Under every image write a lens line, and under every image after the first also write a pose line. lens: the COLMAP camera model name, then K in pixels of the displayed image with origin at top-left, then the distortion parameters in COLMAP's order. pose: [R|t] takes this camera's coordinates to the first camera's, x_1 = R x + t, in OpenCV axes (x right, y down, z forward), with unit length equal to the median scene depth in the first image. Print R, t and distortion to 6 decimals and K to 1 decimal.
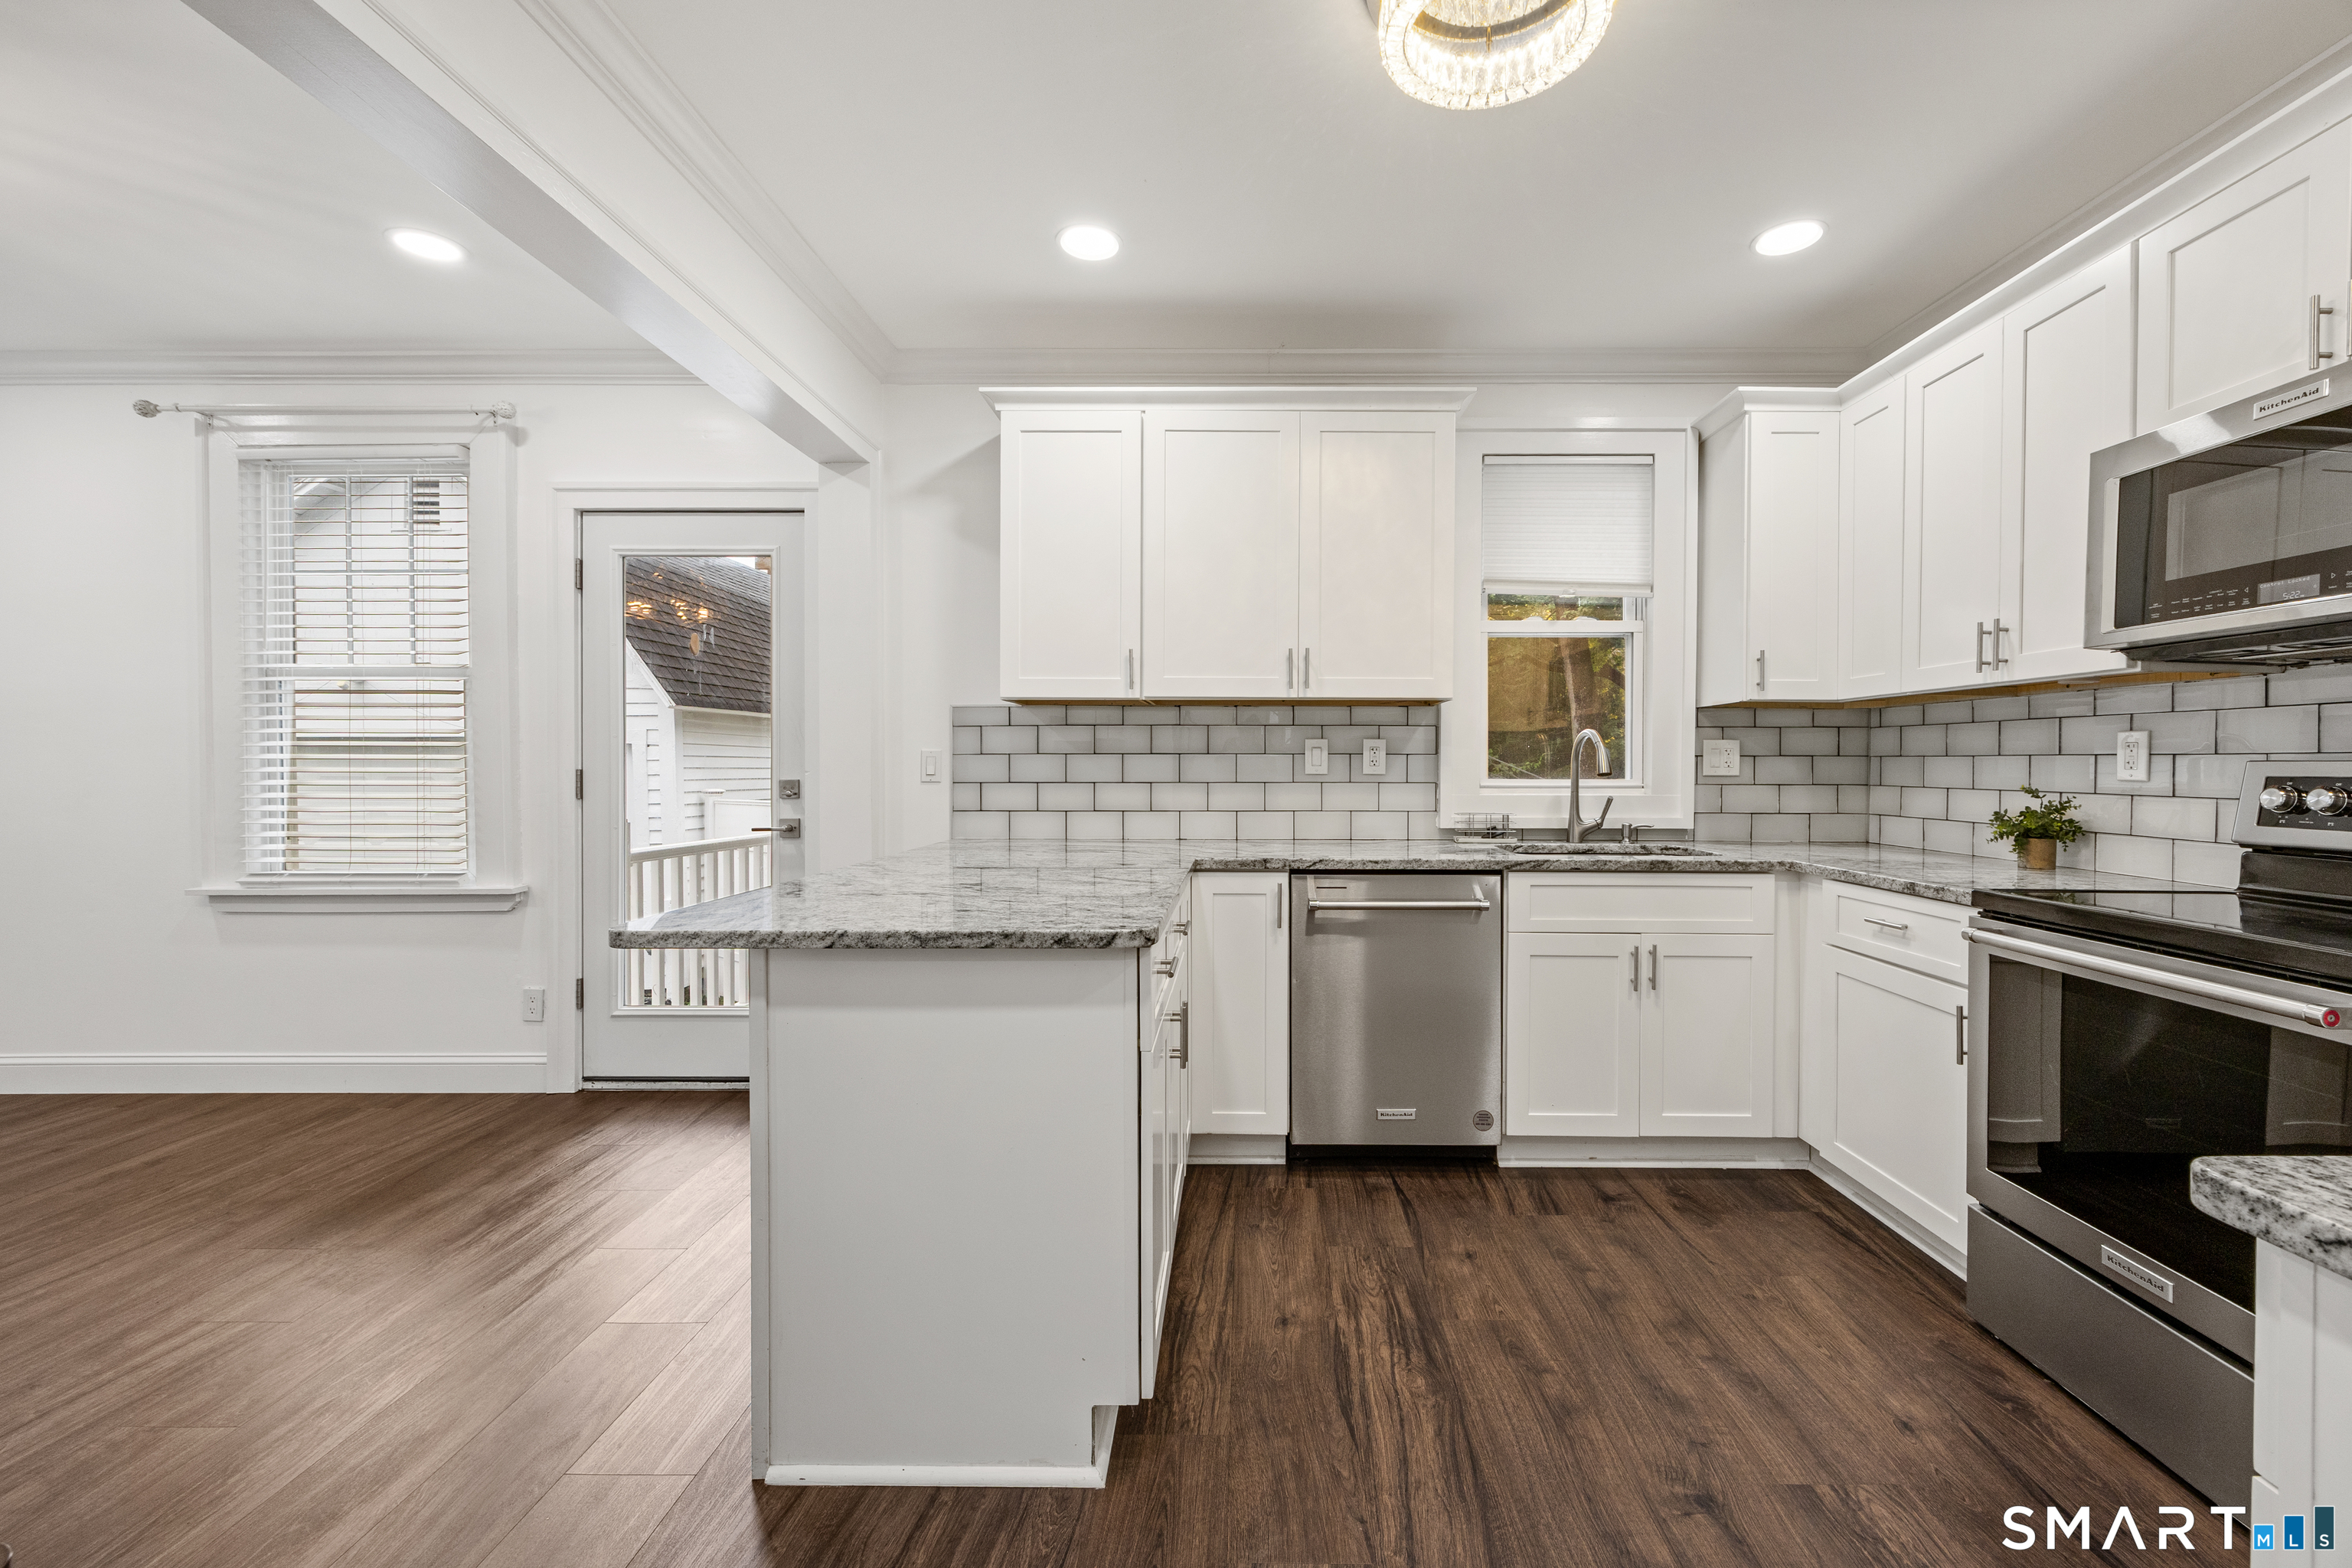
lens RADIAL K [[913.8, 0, 1180.8], [0, 913.8, 761.9], [0, 0, 1]] dist [0.001421, 0.000255]
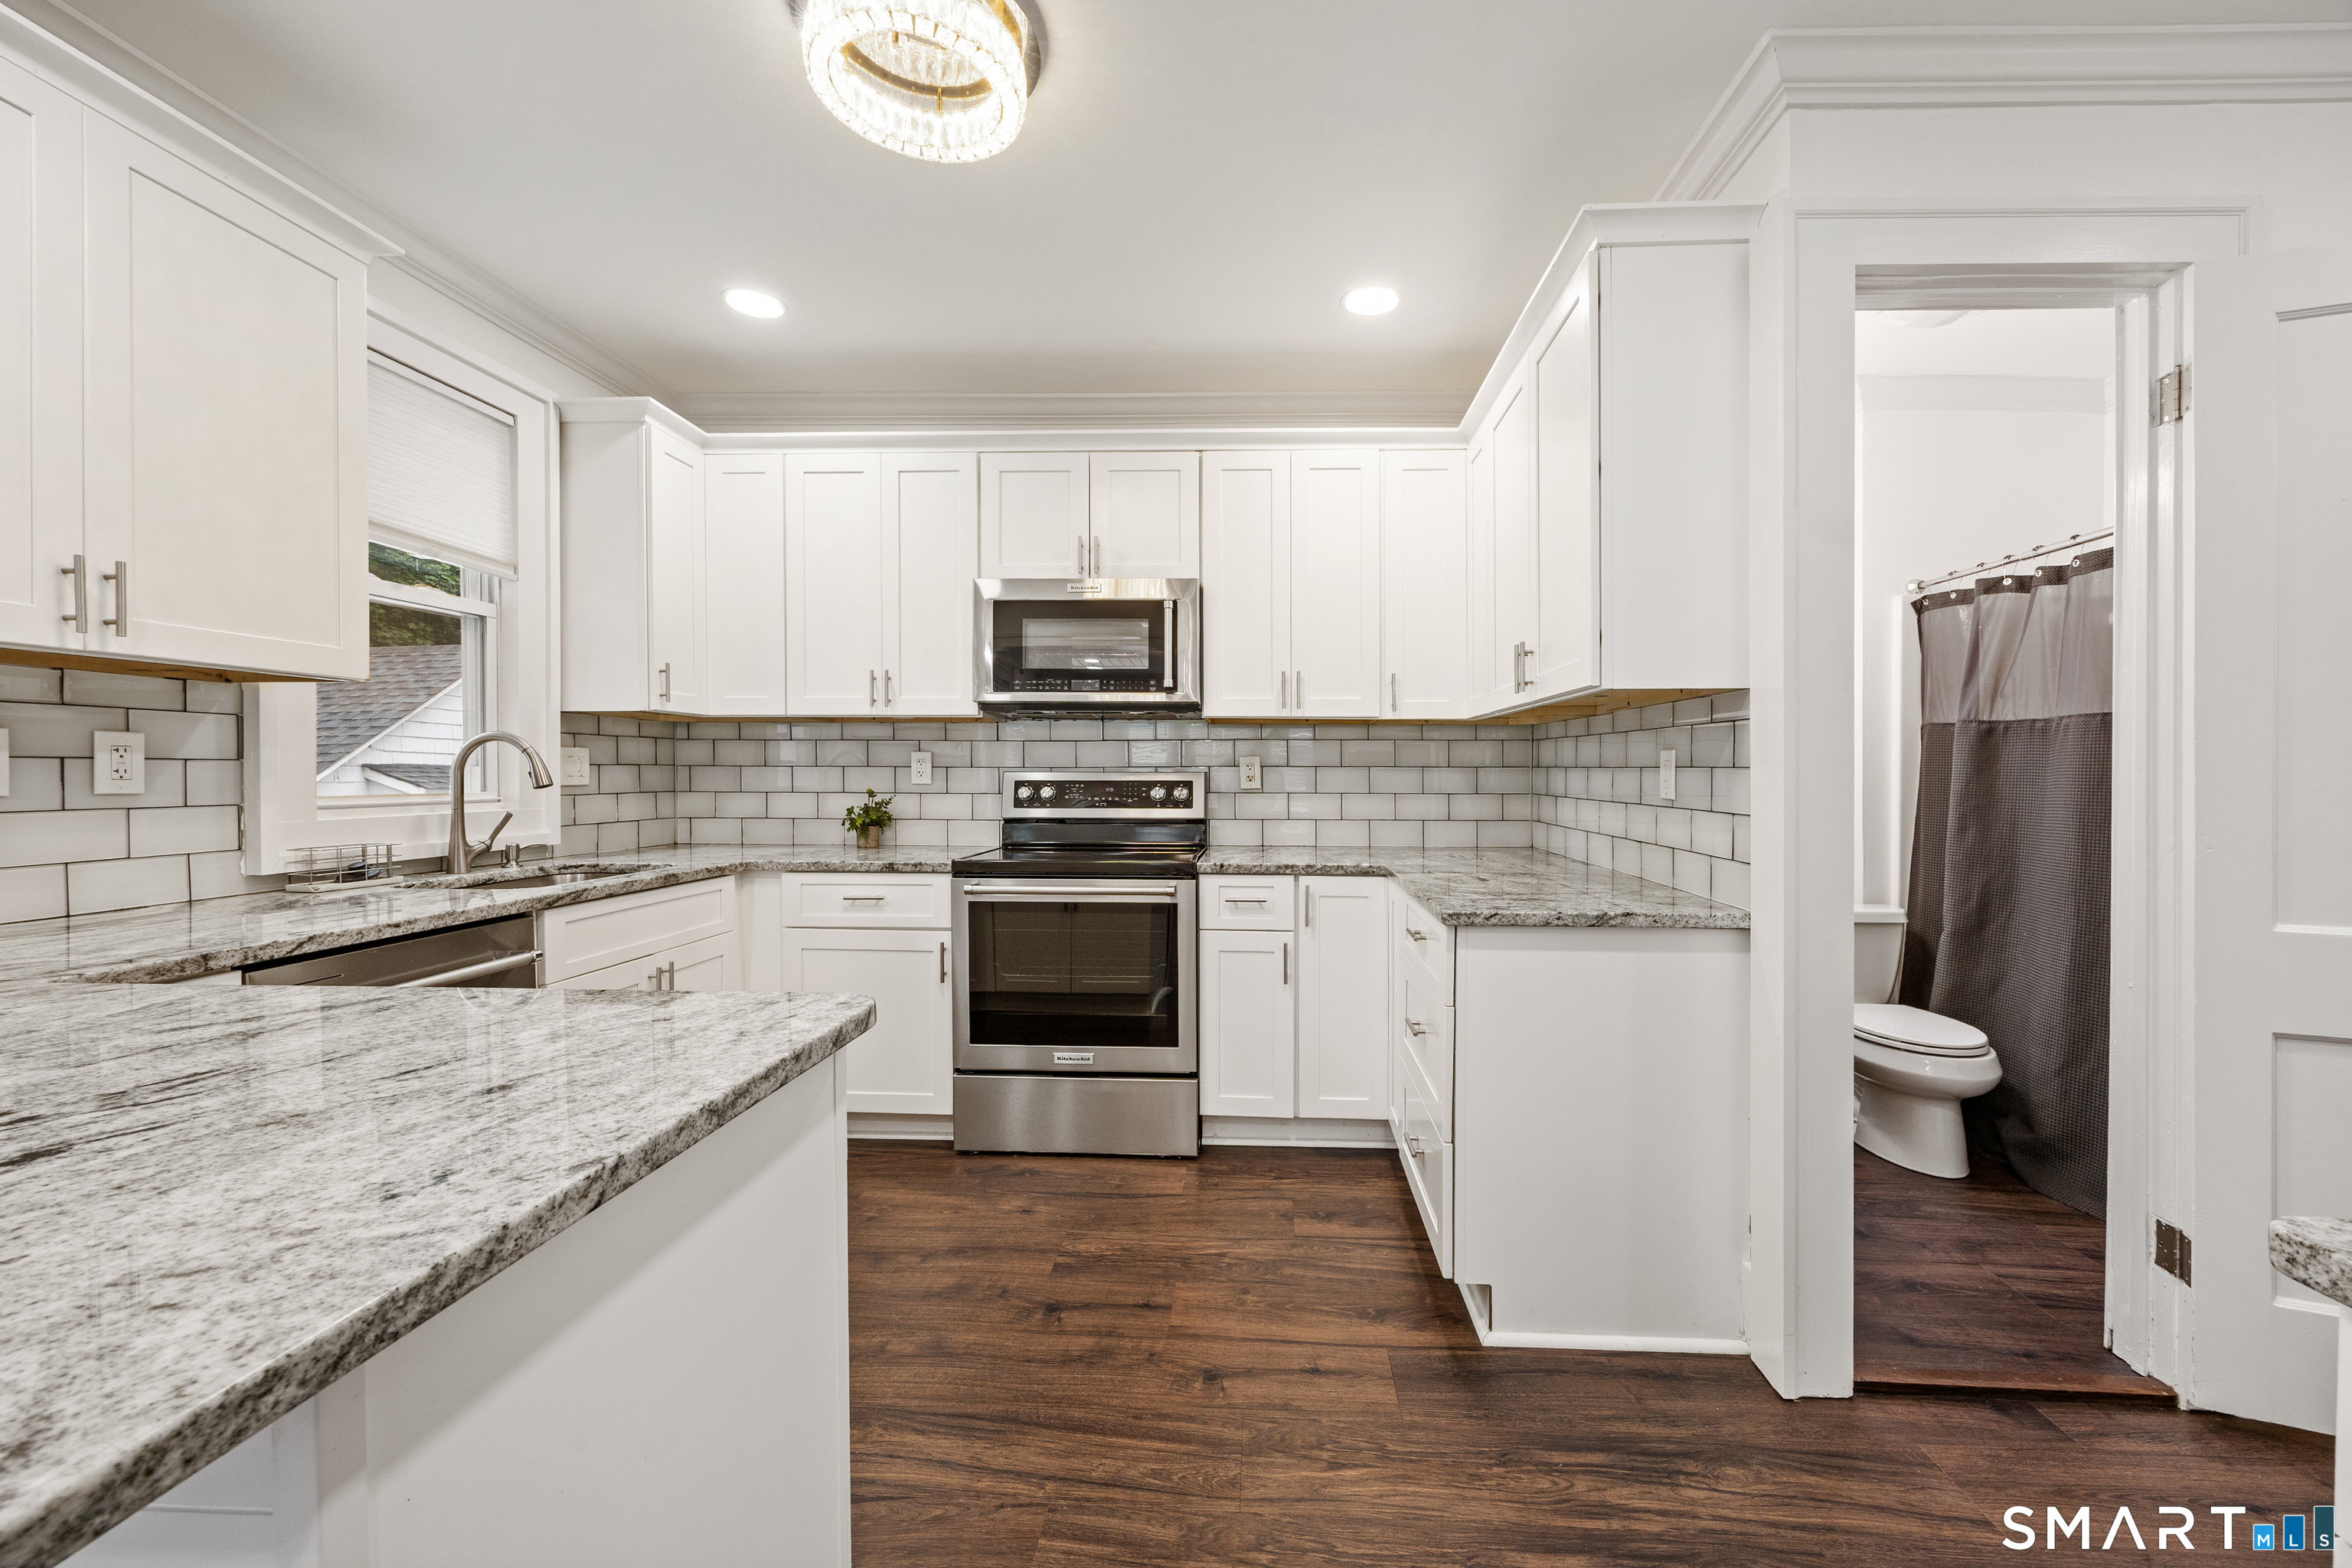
lens RADIAL K [[925.4, 0, 1253.9], [0, 925.4, 763.3], [0, 0, 1]] dist [0.012161, 0.000102]
pose [[0.011937, 0.006665, 0.999907, -0.451130], [-0.004522, 0.999968, -0.006611, -0.005873], [-0.999919, -0.004443, 0.011966, 0.365502]]
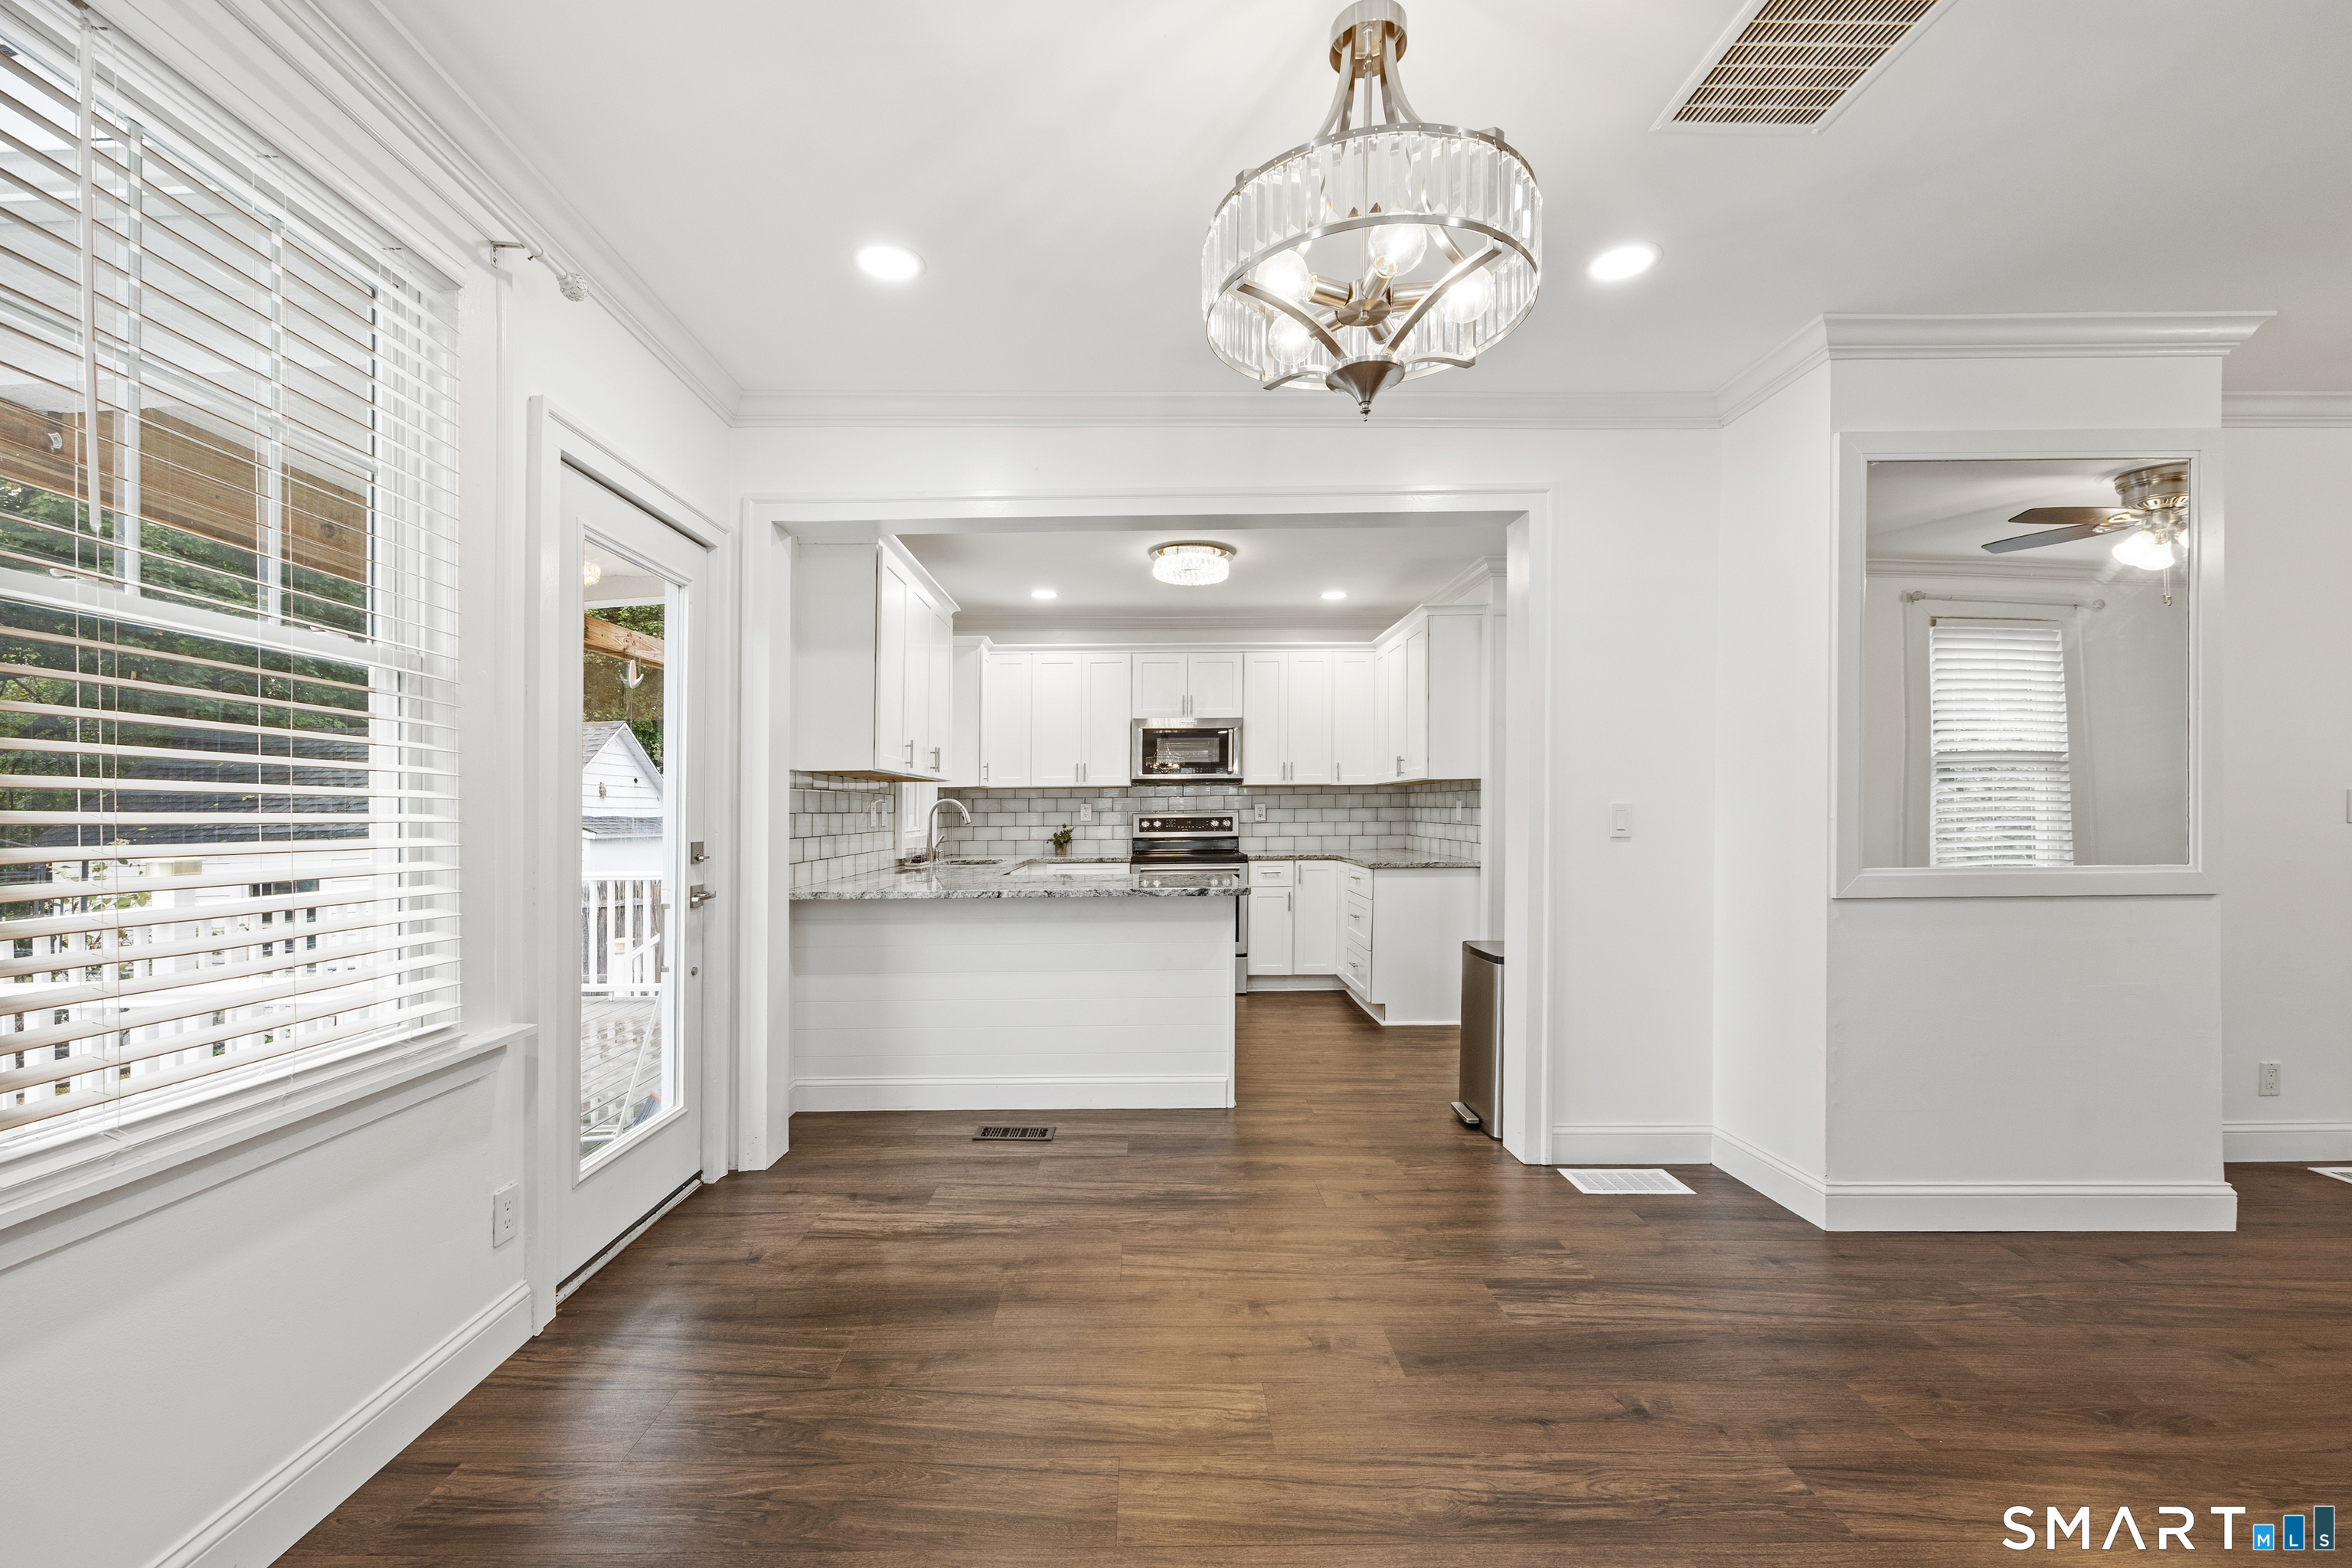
lens RADIAL K [[914.8, 0, 1171.2], [0, 914.8, 846.5], [0, 0, 1]] dist [0.000357, 0.000033]
pose [[-0.020708, -0.039385, 0.999010, -1.631829], [0.008950, 0.999176, 0.039577, -0.009117], [-0.999746, 0.009761, -0.020338, 0.681568]]
